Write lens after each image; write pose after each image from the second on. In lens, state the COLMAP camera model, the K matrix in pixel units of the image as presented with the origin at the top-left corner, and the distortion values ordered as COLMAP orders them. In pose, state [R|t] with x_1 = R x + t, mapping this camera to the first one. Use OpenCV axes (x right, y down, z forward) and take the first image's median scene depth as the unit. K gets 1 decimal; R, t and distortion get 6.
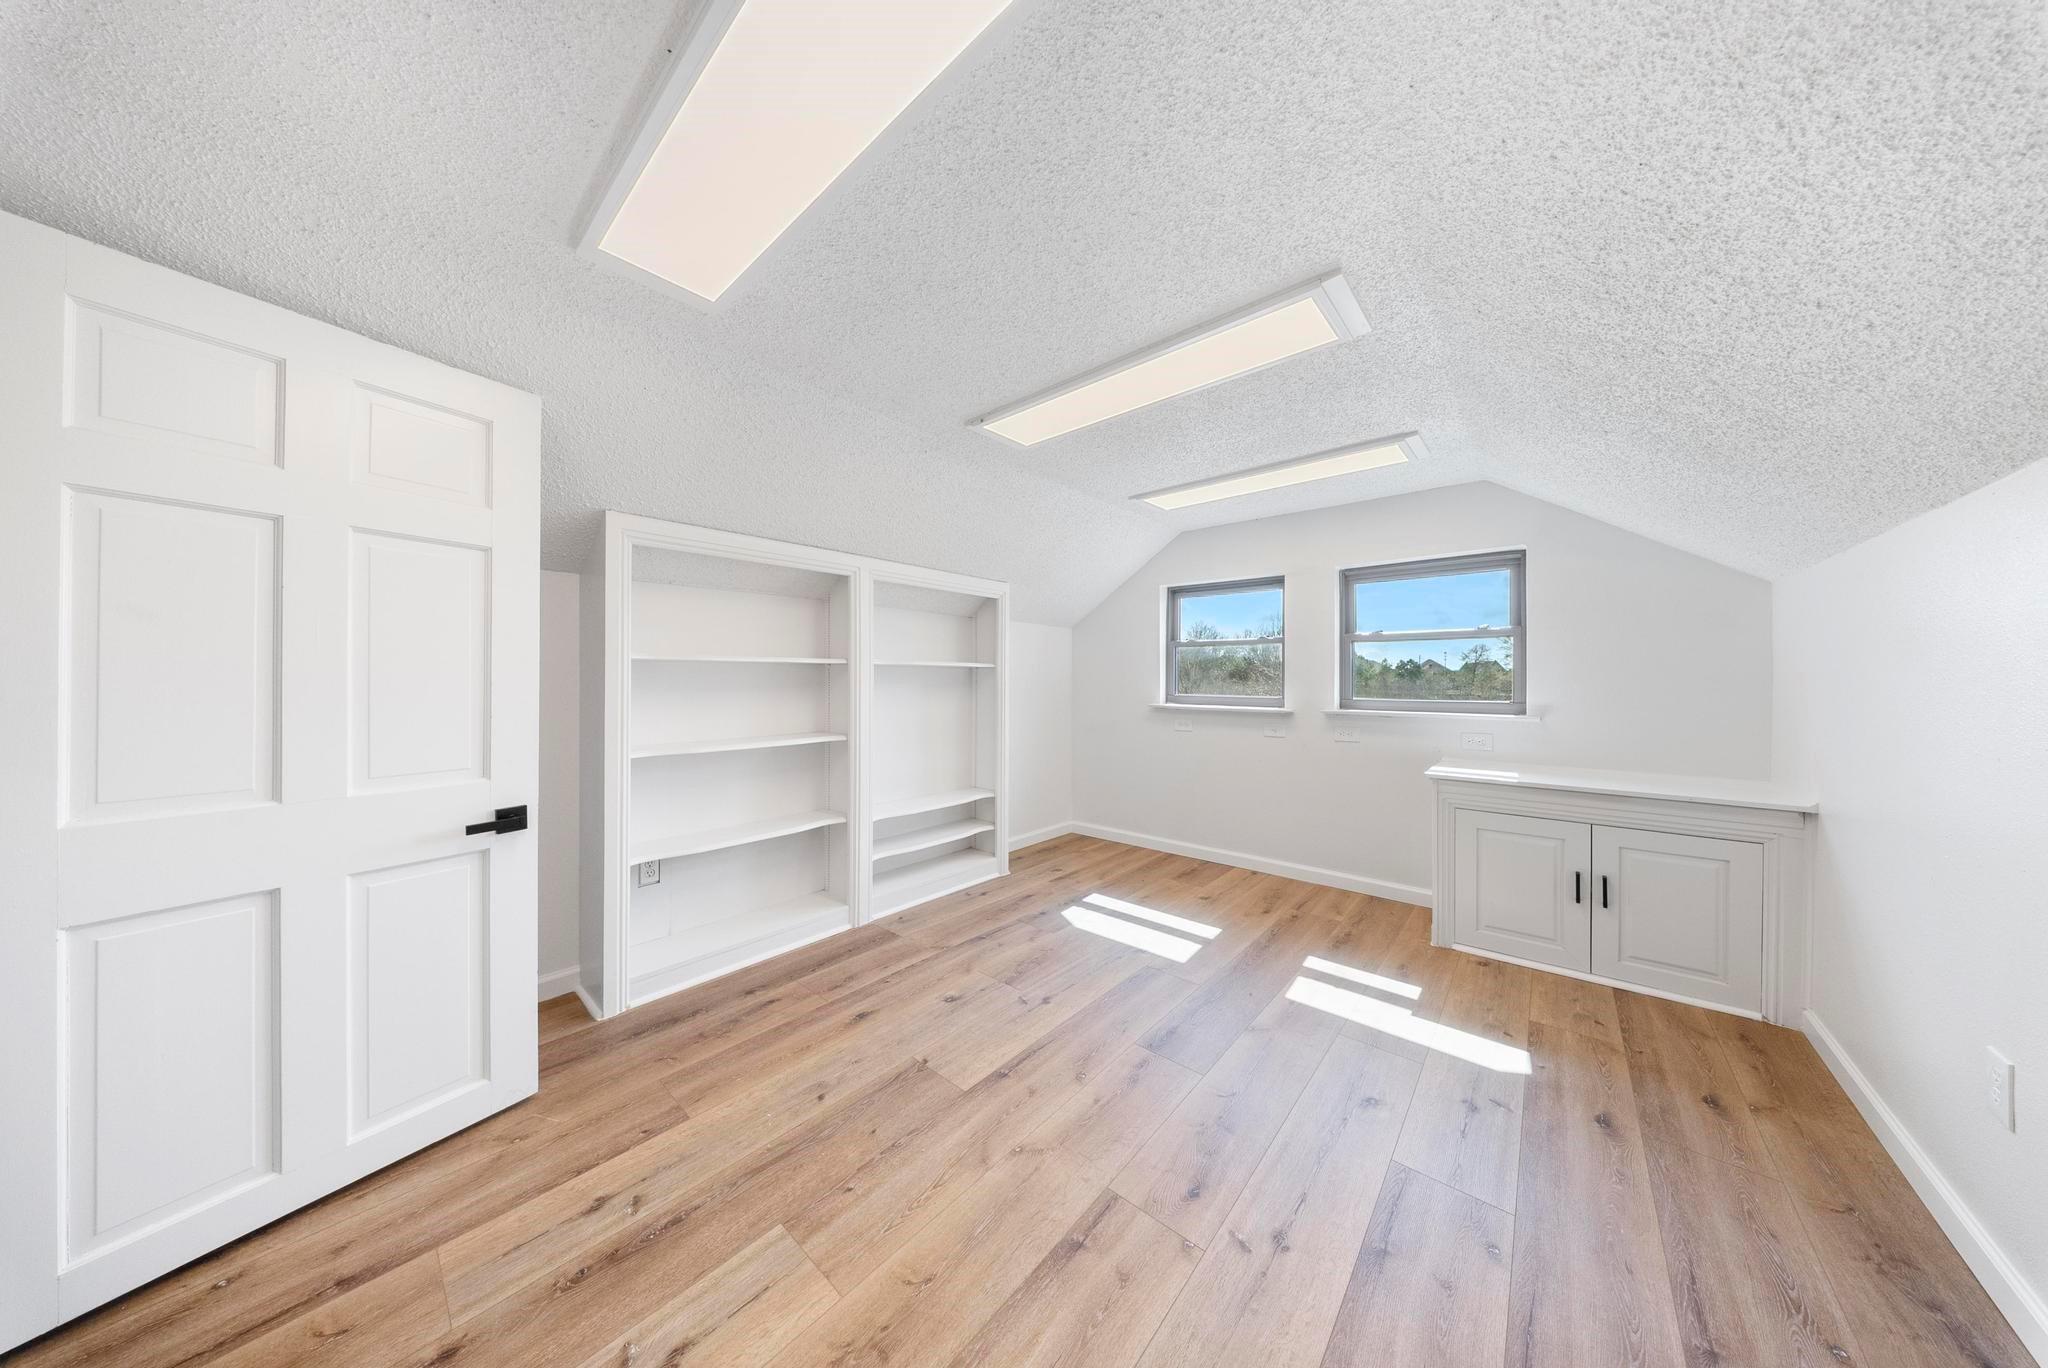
lens RADIAL K [[612.2, 0, 1019.0], [0, 612.2, 674.2], [0, 0, 1]] dist [-0.001112, -0.000149]
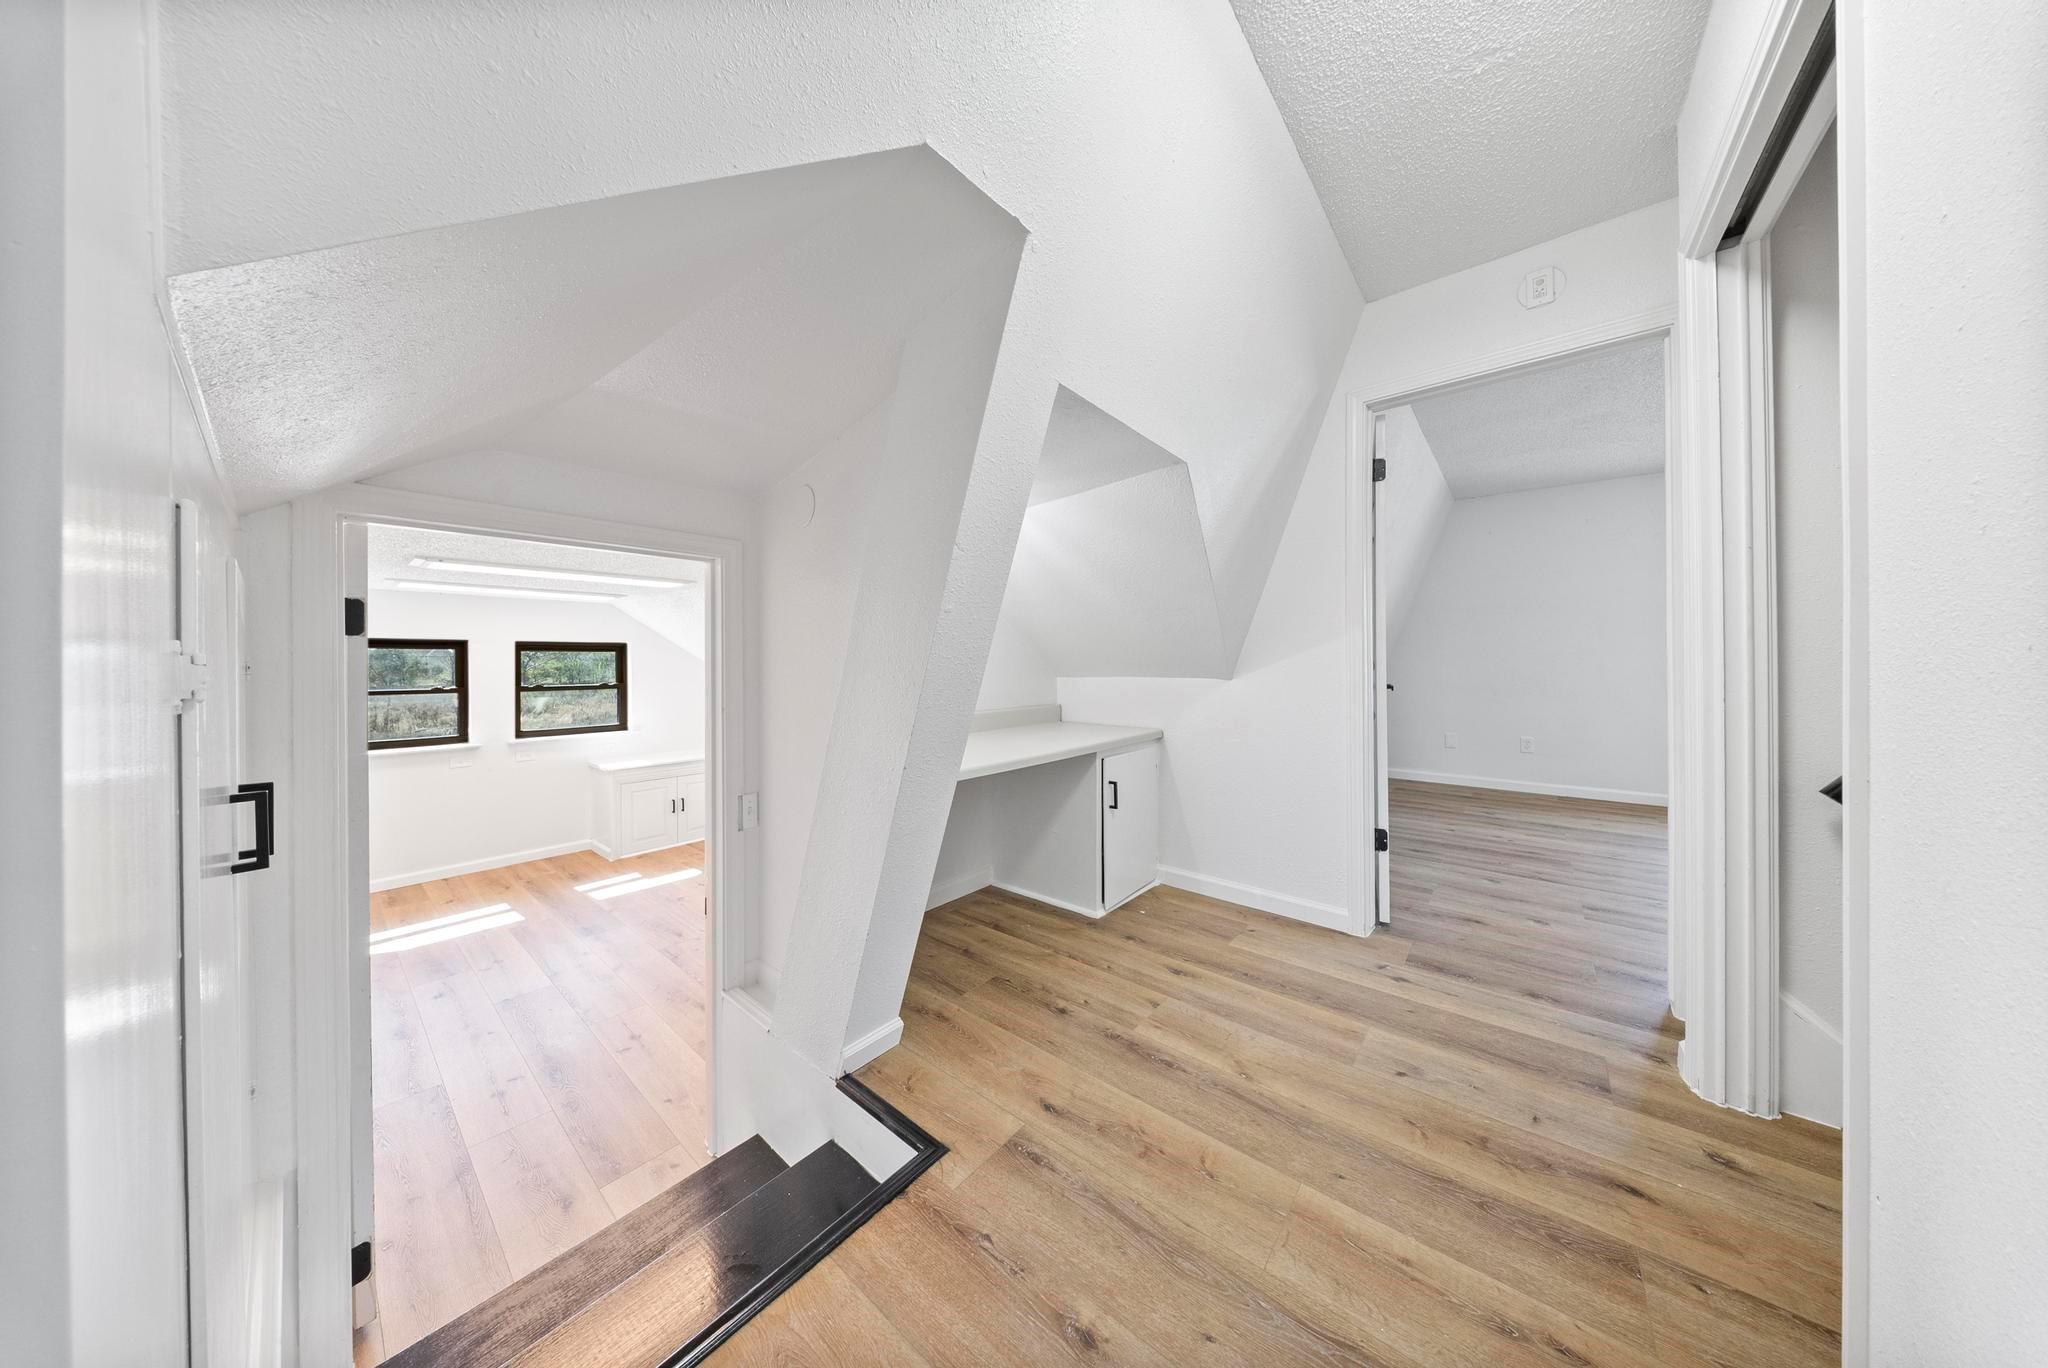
lens RADIAL K [[612.2, 0, 1027.7], [0, 612.2, 666.4], [0, 0, 1]] dist [-0.001112, -0.000149]
pose [[-0.029135, -0.008175, 0.999542, -1.276398], [0.007104, 0.999940, 0.008385, -0.159343], [-0.999550, 0.007345, -0.029075, -0.212084]]
